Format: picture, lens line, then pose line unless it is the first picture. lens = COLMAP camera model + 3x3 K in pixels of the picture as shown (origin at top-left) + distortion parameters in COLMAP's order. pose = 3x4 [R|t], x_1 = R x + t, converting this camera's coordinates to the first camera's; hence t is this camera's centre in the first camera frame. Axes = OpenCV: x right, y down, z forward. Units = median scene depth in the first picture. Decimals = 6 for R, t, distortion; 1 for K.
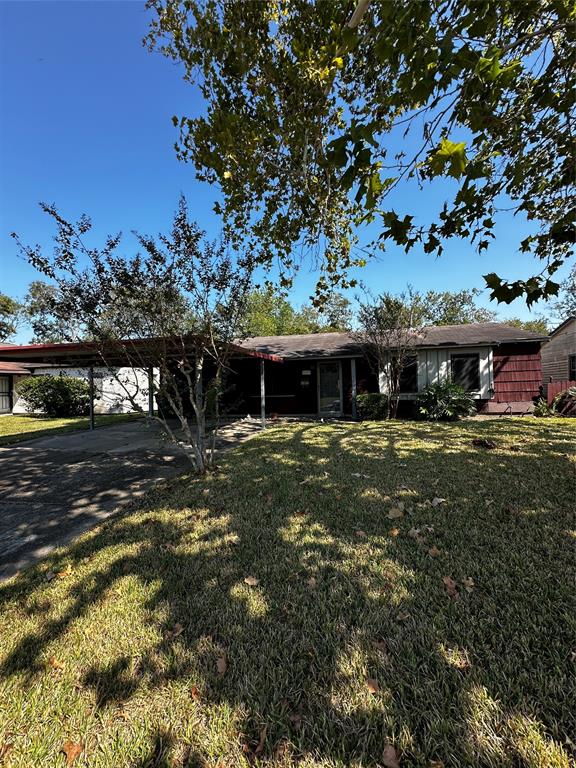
lens RADIAL K [[307.9, 0, 288.0], [0, 307.9, 384.0], [0, 0, 1]] dist [-0.000879, 0.000148]
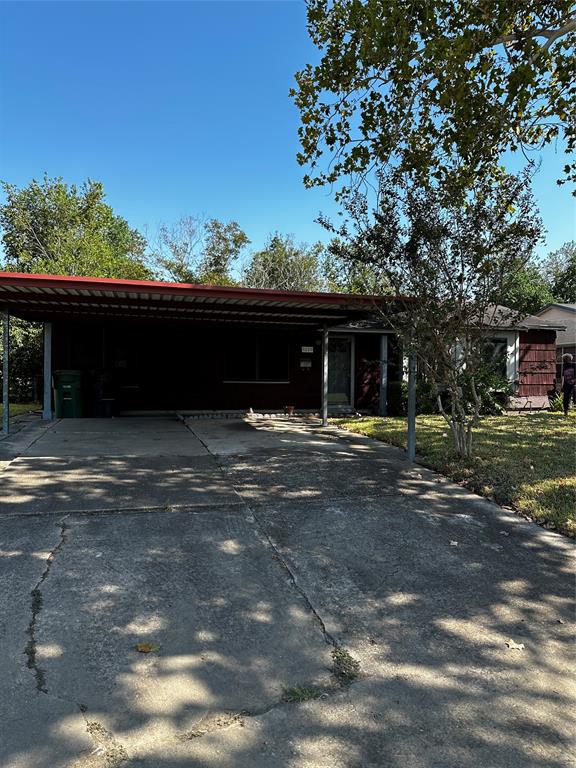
lens RADIAL K [[538.3, 0, 288.0], [0, 538.3, 384.0], [0, 0, 1]] dist [0.025680, -0.003052]
pose [[0.887616, 0.028401, 0.459709, -0.605096], [-0.037697, 0.999228, 0.011052, 0.032523], [-0.459040, -0.027140, 0.888001, -0.057431]]
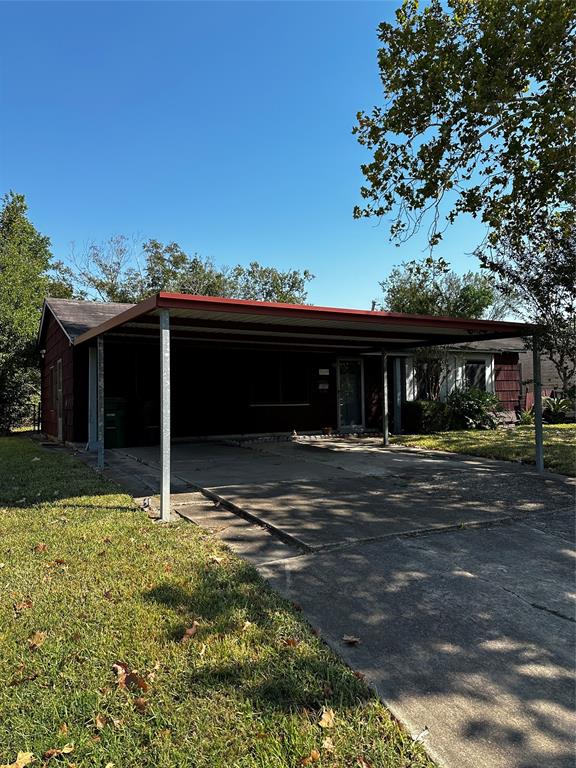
lens RADIAL K [[538.8, 0, 288.0], [0, 538.8, 384.0], [0, 0, 1]] dist [0.001418, -0.002059]
pose [[0.760481, 0.035482, 0.648390, -0.917376], [-0.016308, 0.999235, -0.035554, 0.041282], [-0.649155, 0.016464, 0.760478, 0.131287]]
